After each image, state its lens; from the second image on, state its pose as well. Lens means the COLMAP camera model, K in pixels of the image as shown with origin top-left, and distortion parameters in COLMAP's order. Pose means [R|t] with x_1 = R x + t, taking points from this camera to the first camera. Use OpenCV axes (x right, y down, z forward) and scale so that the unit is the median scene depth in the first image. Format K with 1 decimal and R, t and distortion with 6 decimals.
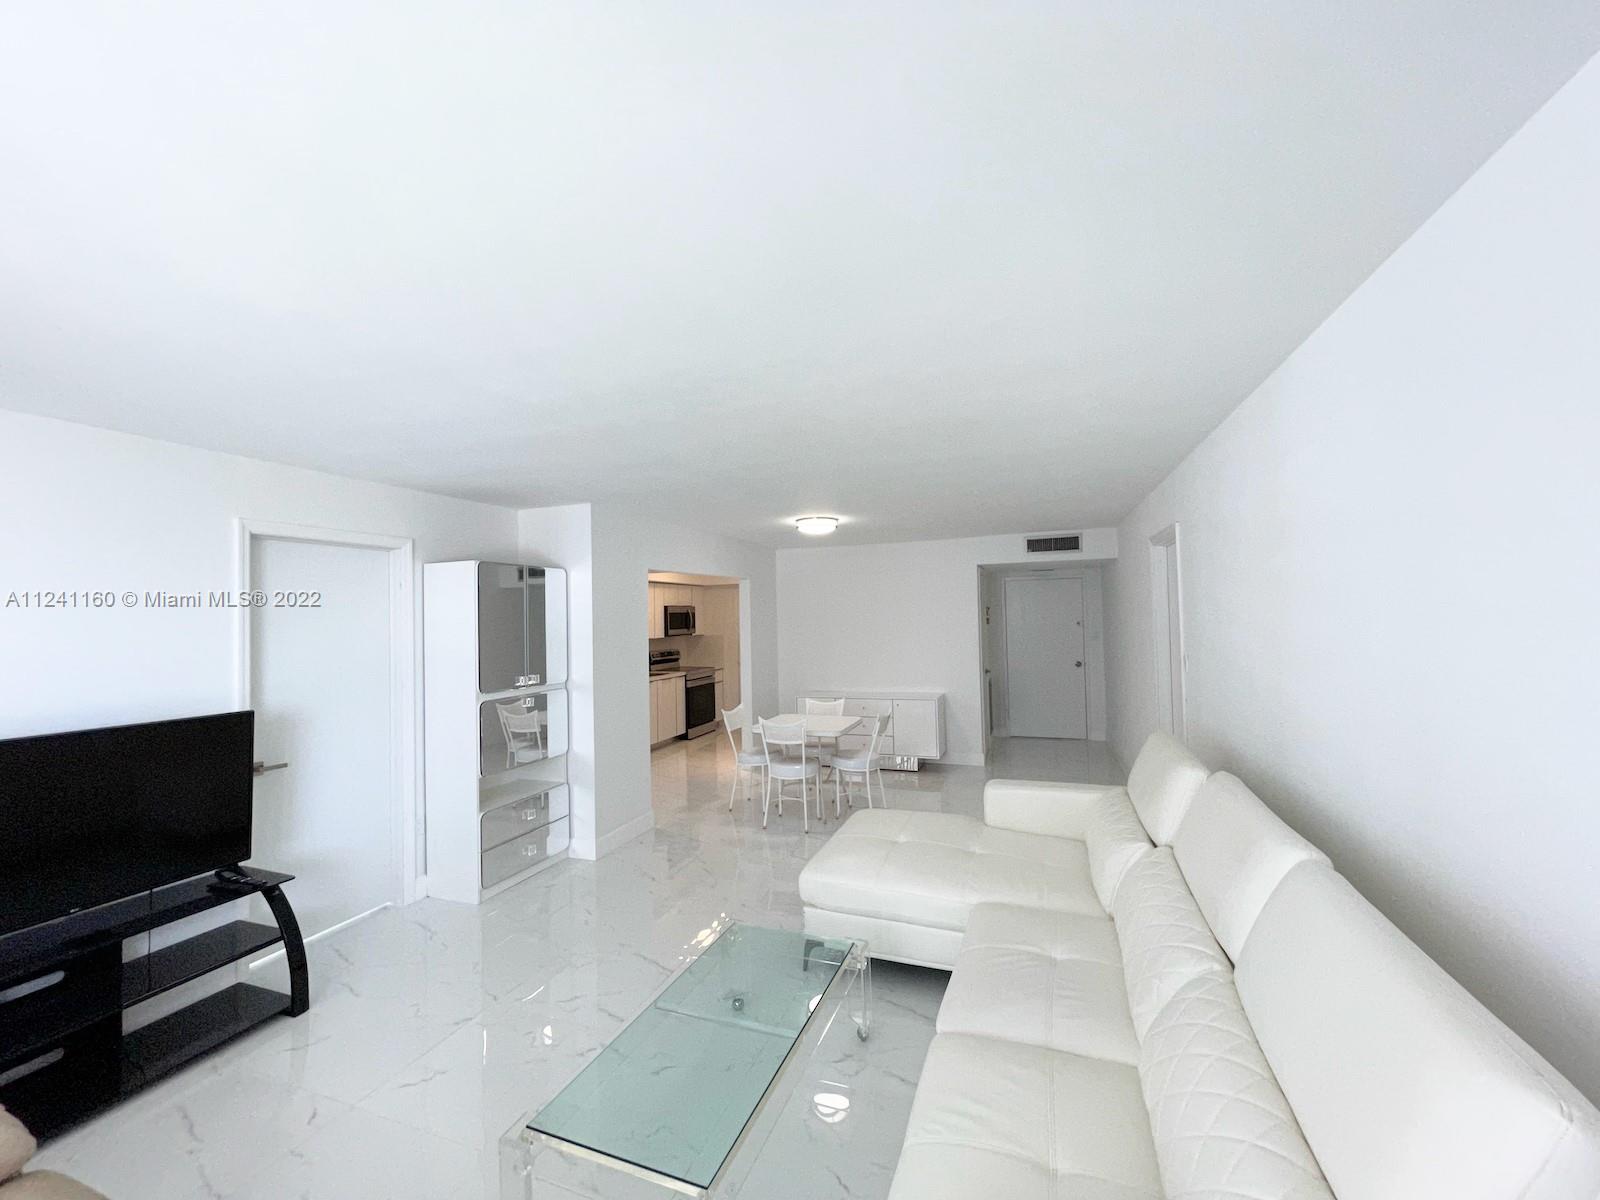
lens RADIAL K [[645.3, 0, 799.4], [0, 645.3, 600.9], [0, 0, 1]] dist [-0.002084, 0.000003]
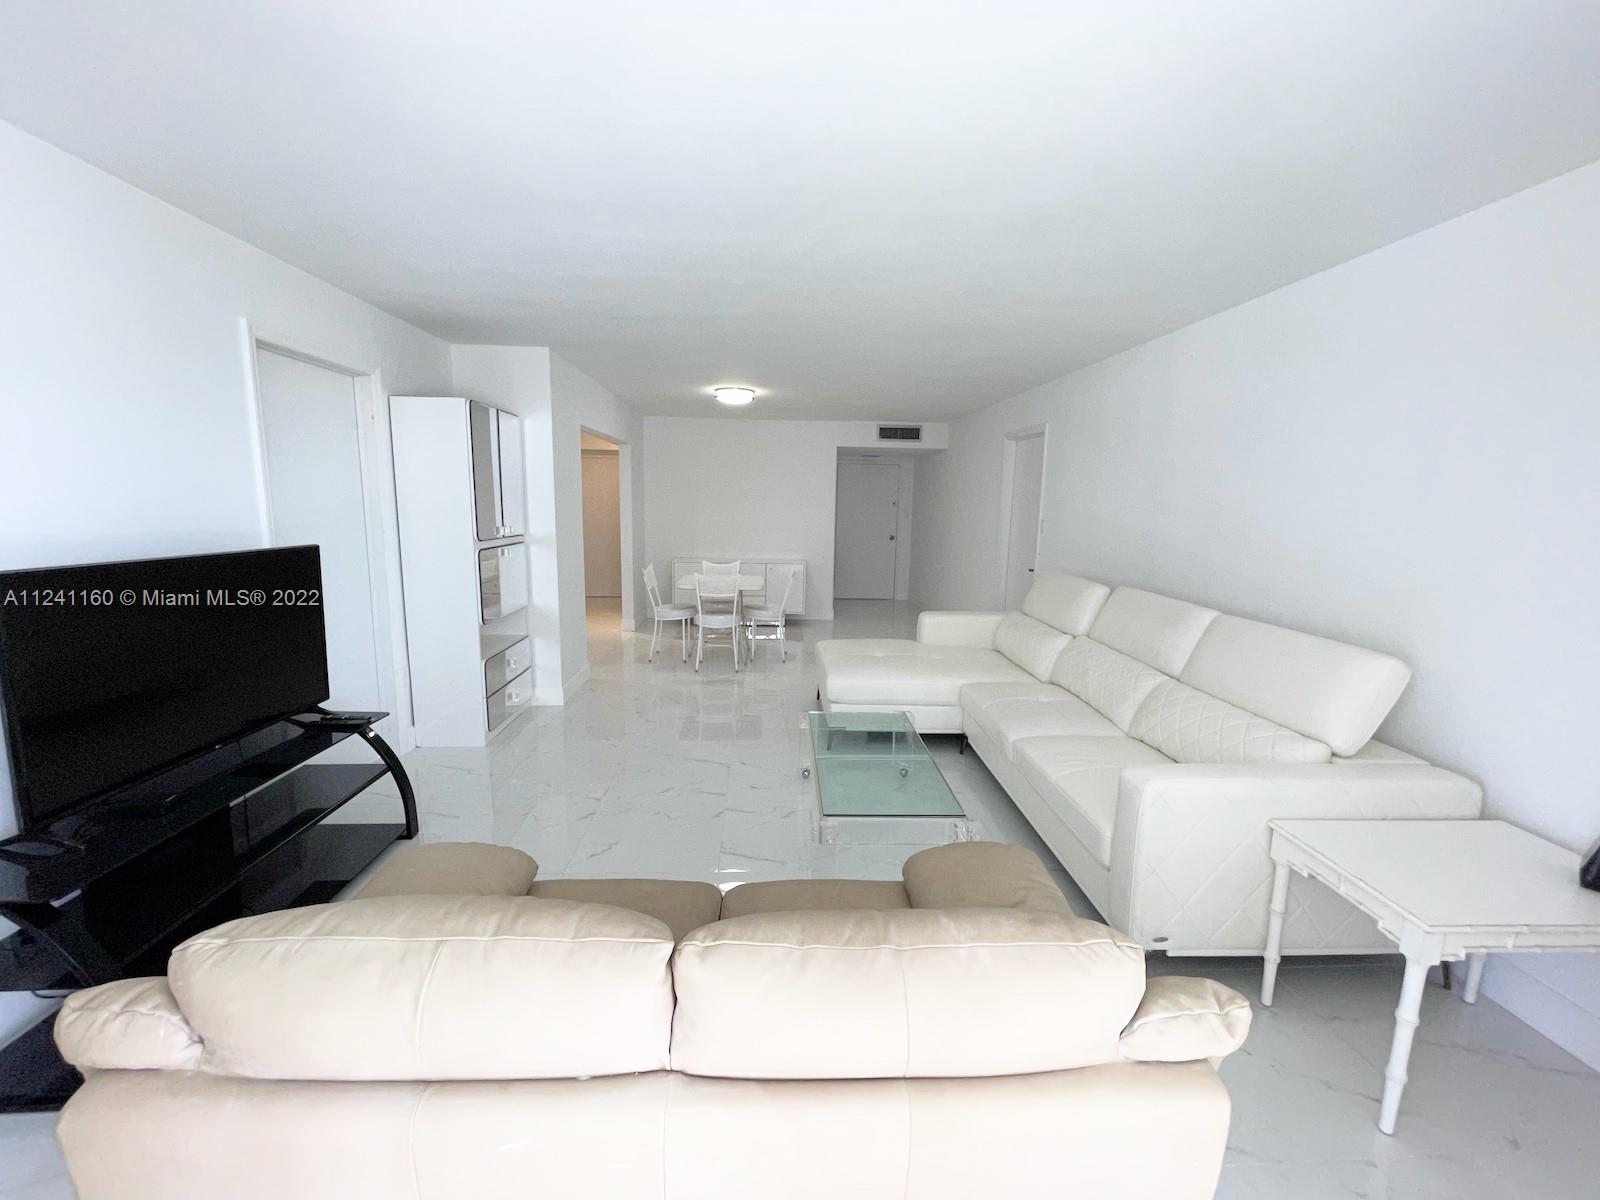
lens RADIAL K [[645.3, 0, 798.2], [0, 645.3, 603.2], [0, 0, 1]] dist [-0.002084, 0.000003]
pose [[0.917812, -0.020898, 0.396465, -0.335077], [-0.051474, 0.983922, 0.171023, 0.034122], [-0.393664, -0.177375, 0.901979, -0.062348]]
